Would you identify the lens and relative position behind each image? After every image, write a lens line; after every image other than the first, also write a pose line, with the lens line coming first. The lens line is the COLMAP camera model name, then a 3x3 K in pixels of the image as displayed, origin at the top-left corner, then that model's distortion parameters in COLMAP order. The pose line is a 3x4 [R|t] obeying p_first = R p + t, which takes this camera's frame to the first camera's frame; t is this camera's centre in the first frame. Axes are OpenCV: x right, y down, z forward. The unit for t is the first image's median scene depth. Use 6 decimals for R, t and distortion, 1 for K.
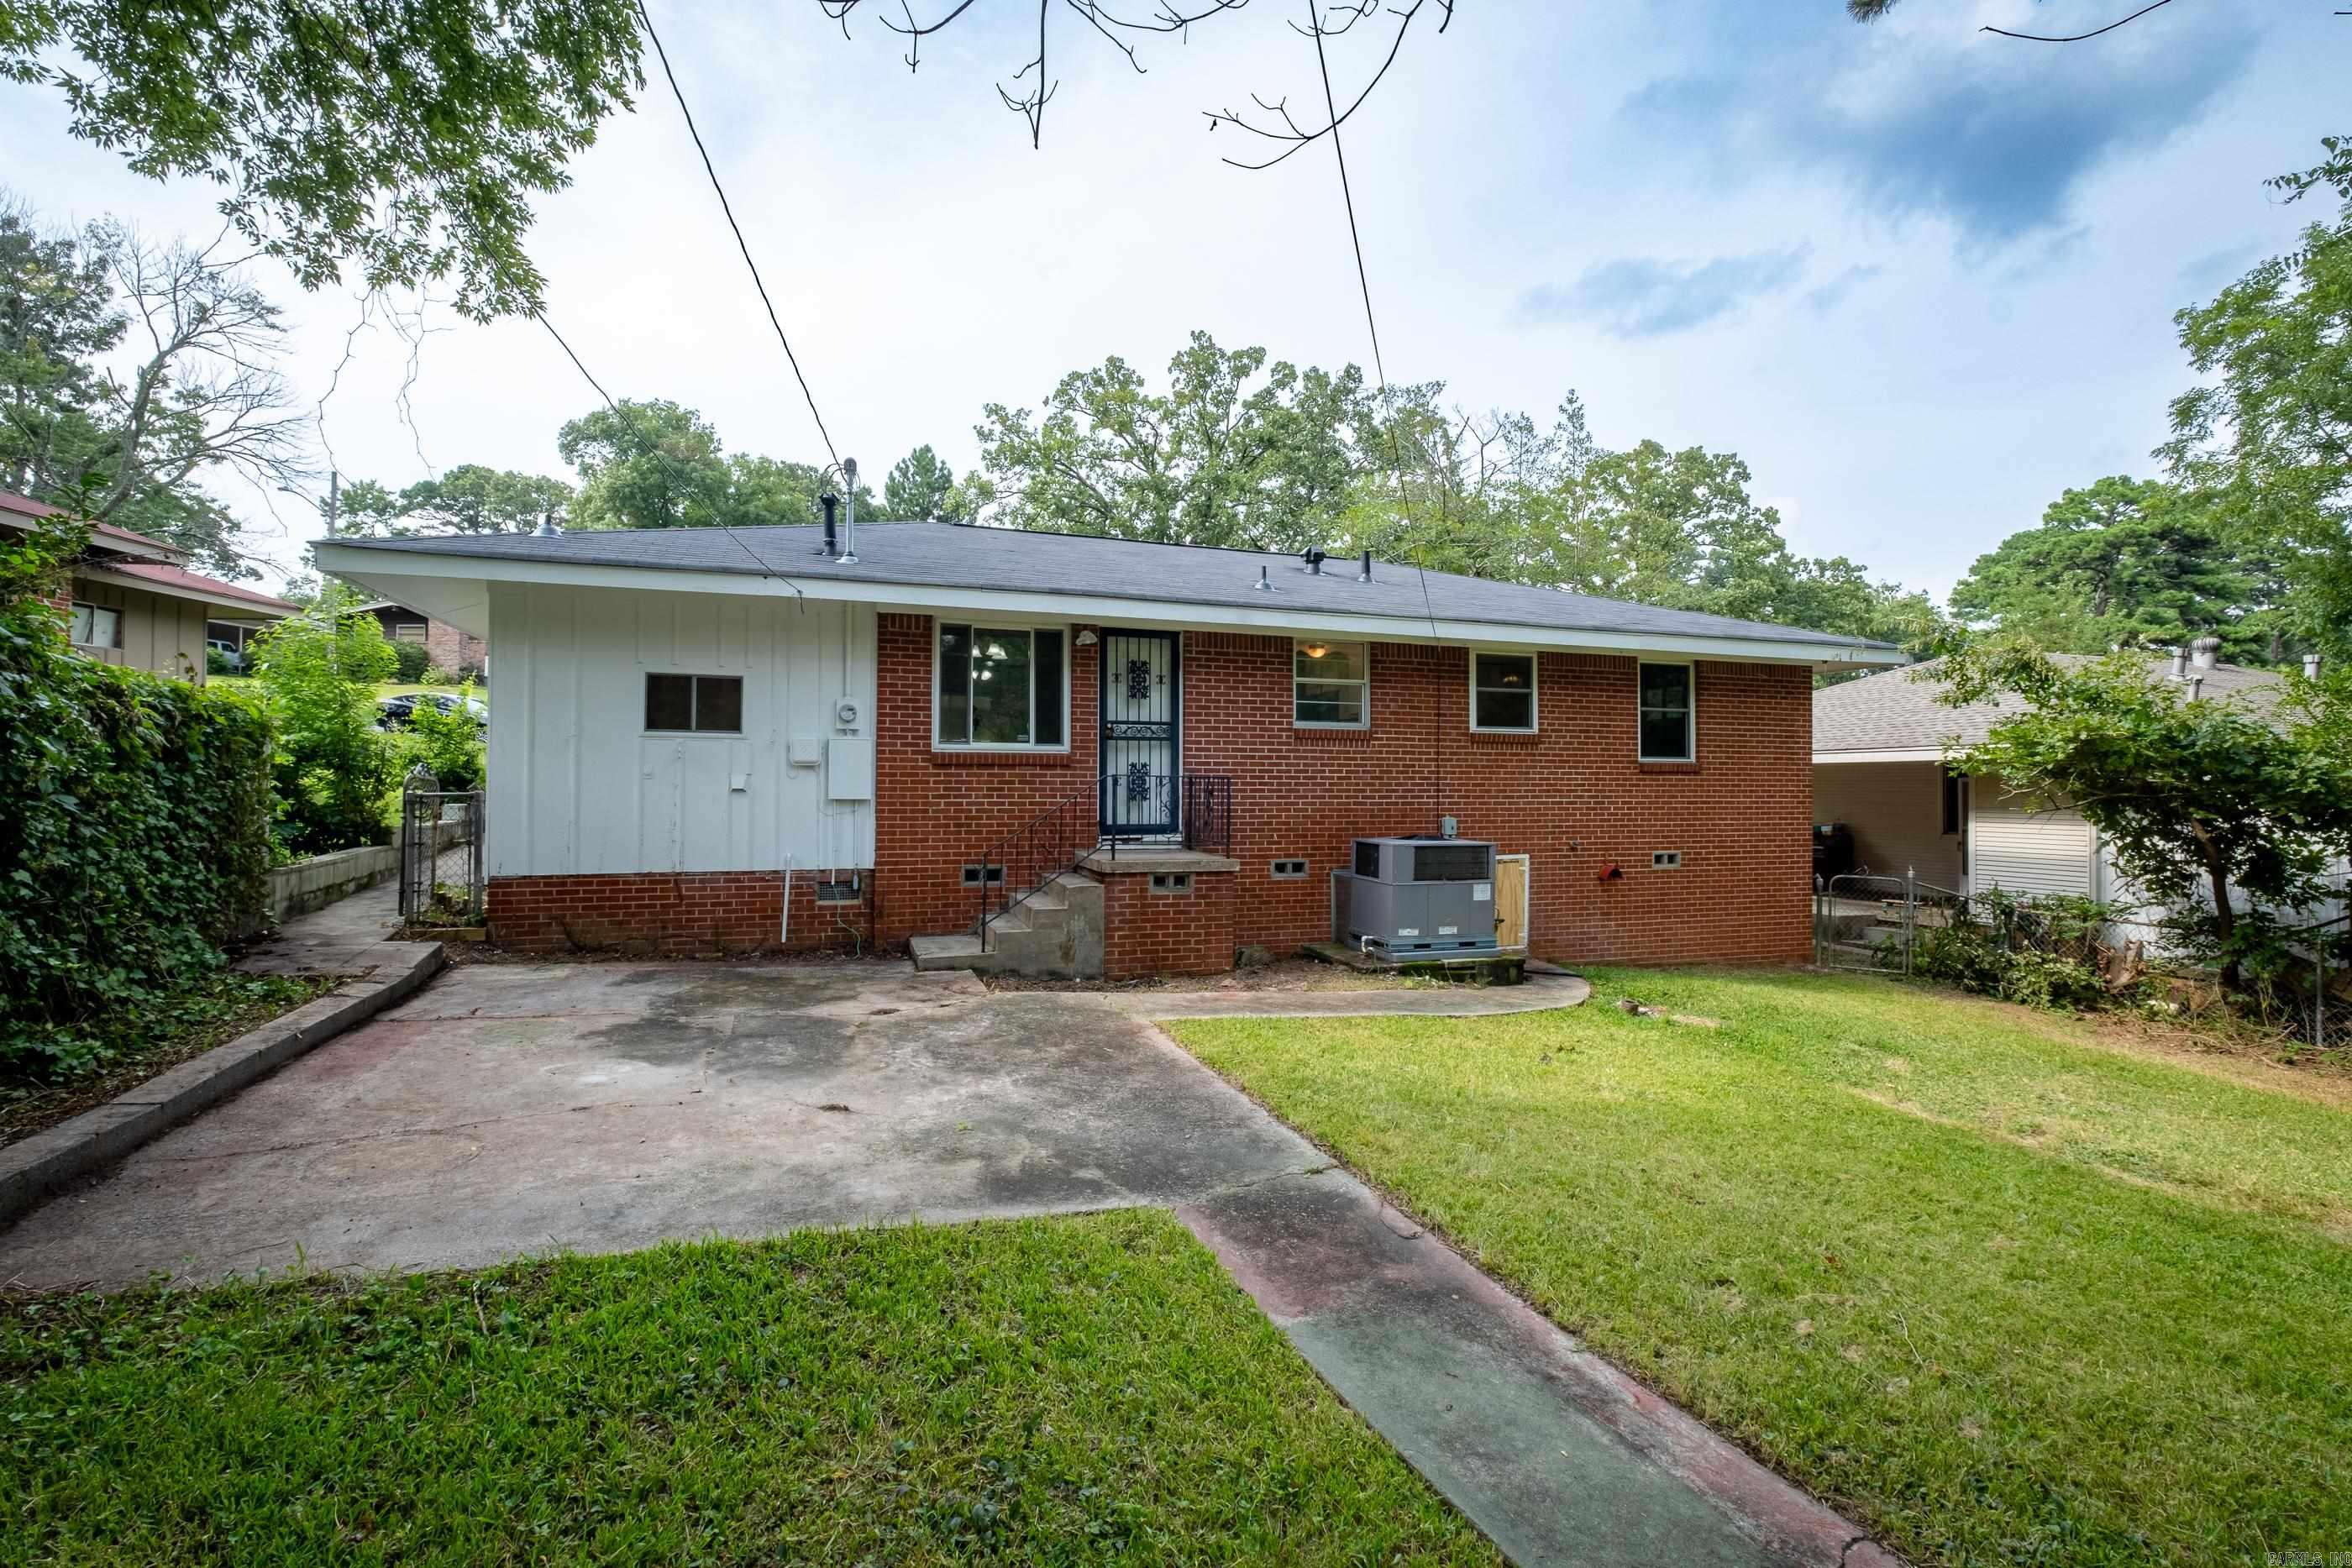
lens RADIAL K [[1059.1, 0, 1187.9], [0, 1059.1, 773.2], [0, 0, 1]] dist [-0.004642, -0.000538]
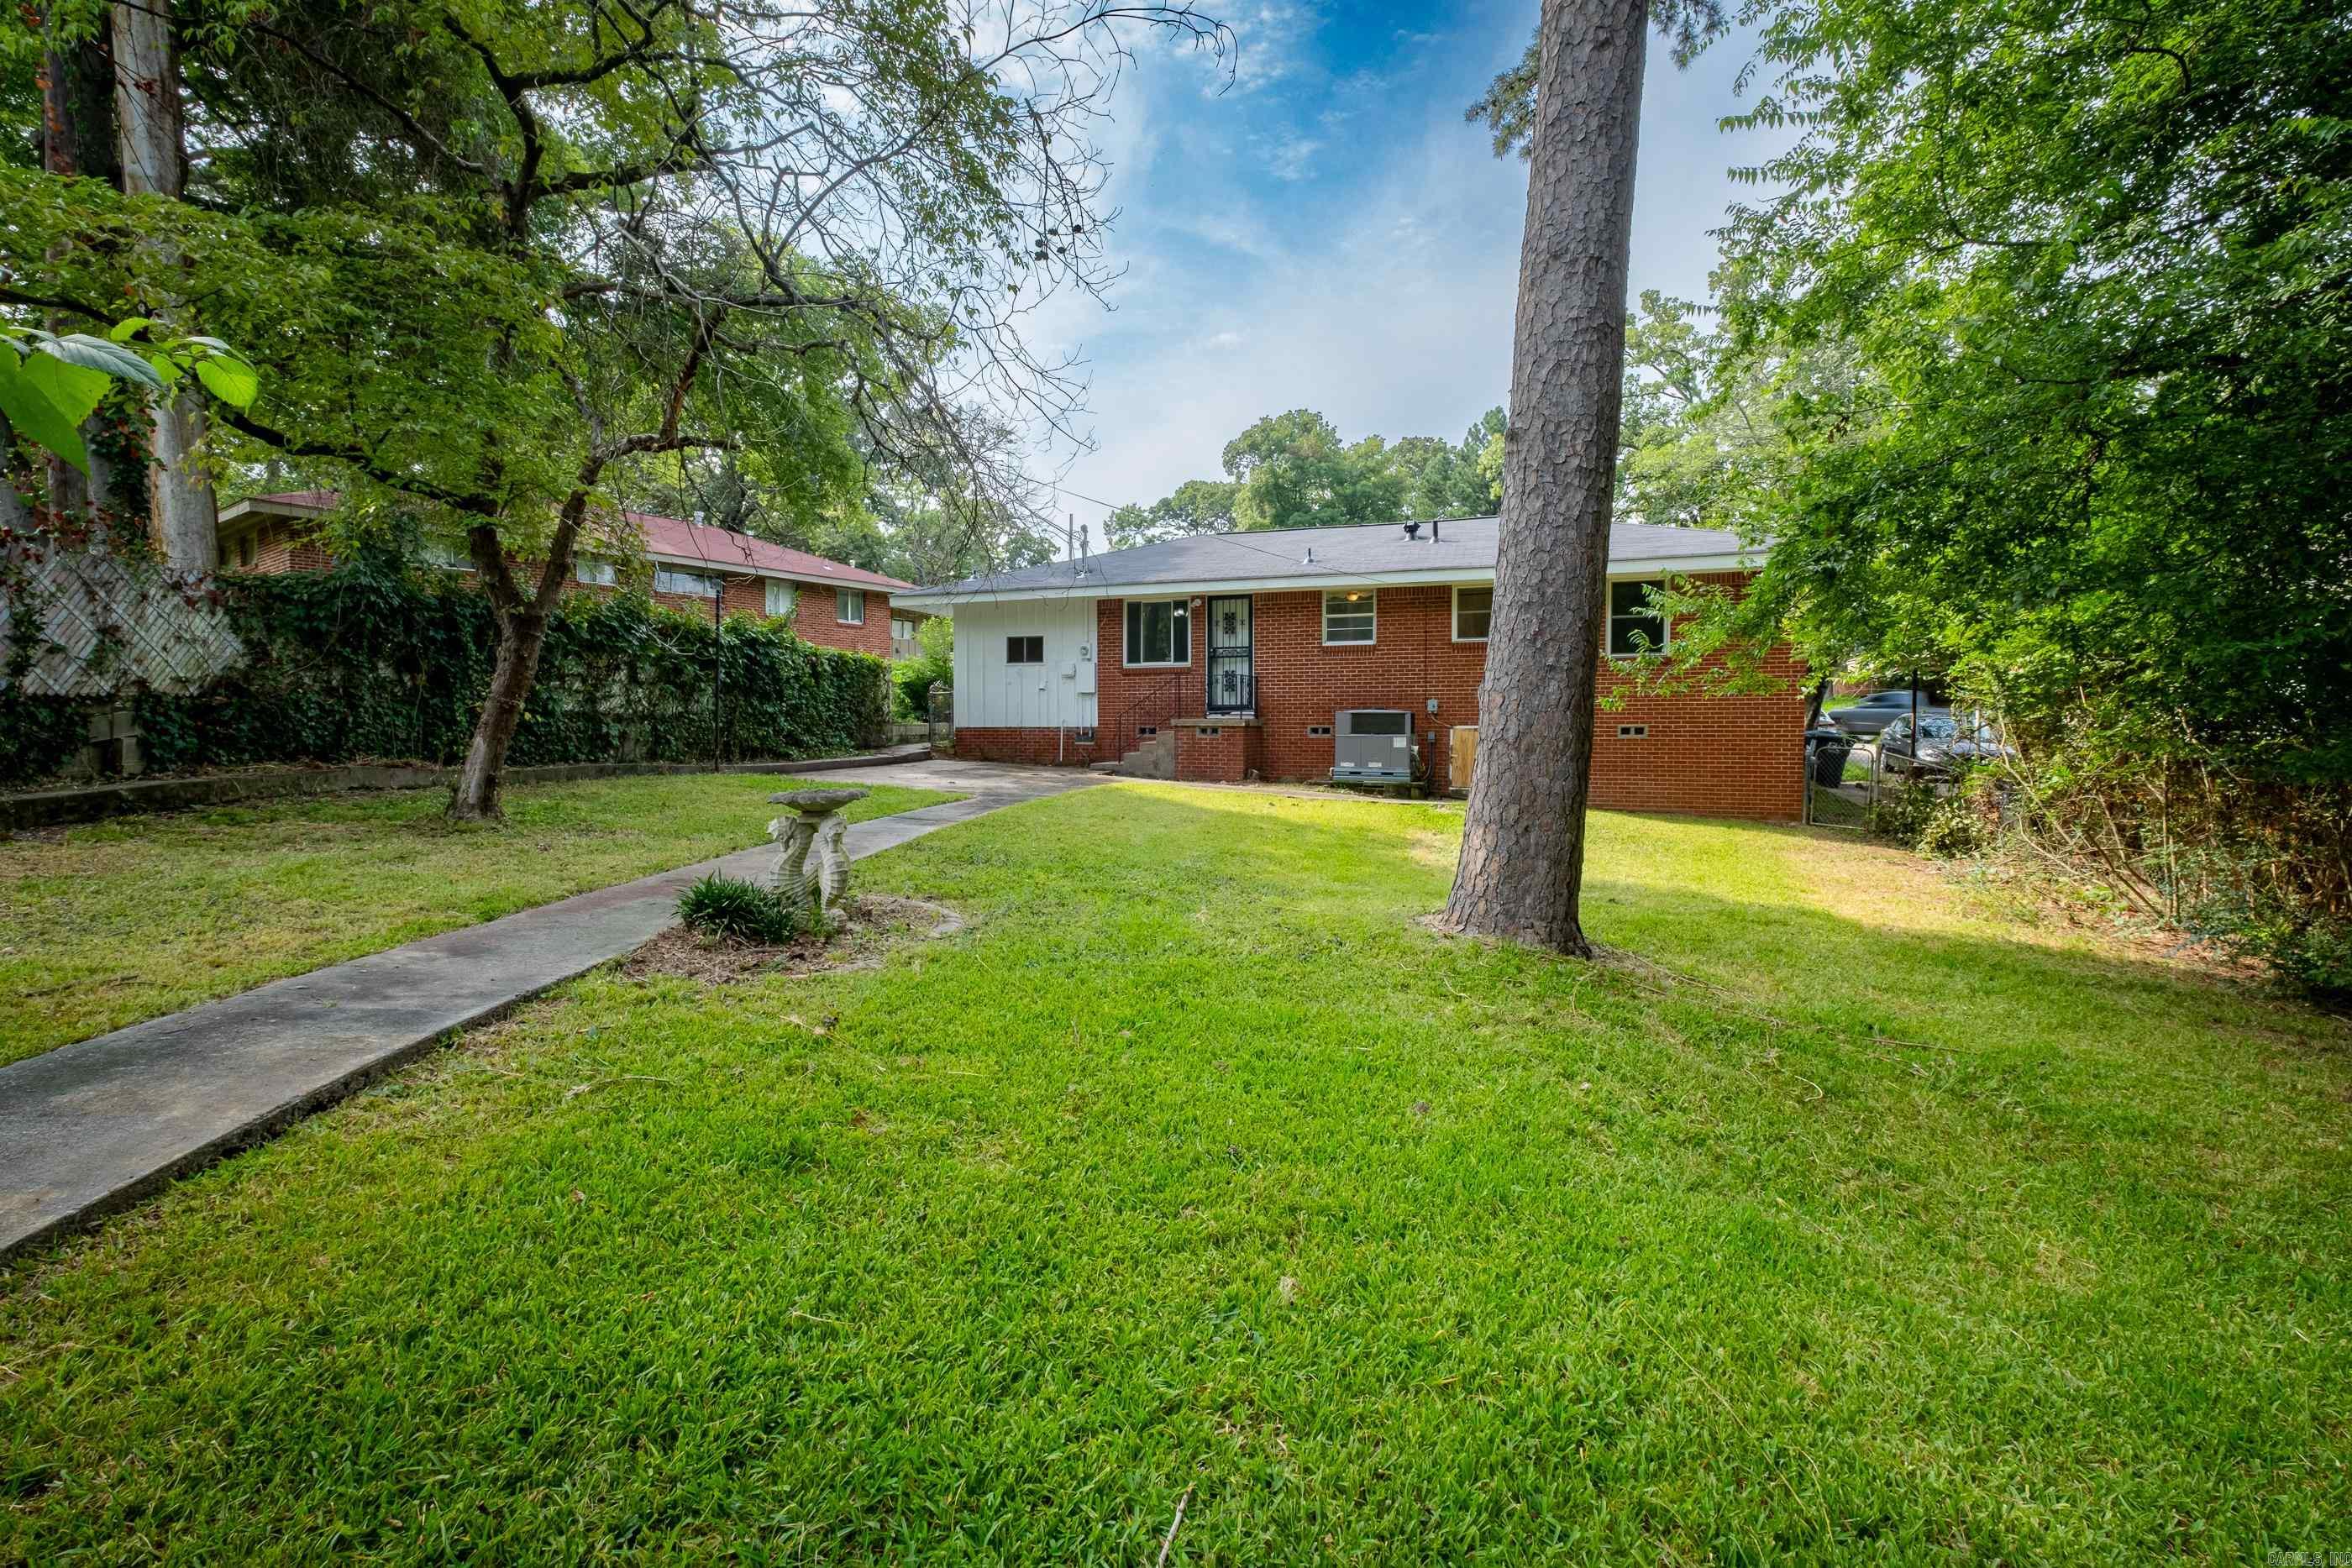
lens RADIAL K [[1059.1, 0, 1165.5], [0, 1059.1, 789.3], [0, 0, 1]] dist [-0.004642, -0.000538]
pose [[0.777165, 0.028776, -0.628639, 1.002587], [0.011982, 0.998096, 0.060500, 0.081527], [0.629183, -0.054551, 0.775340, -0.466086]]
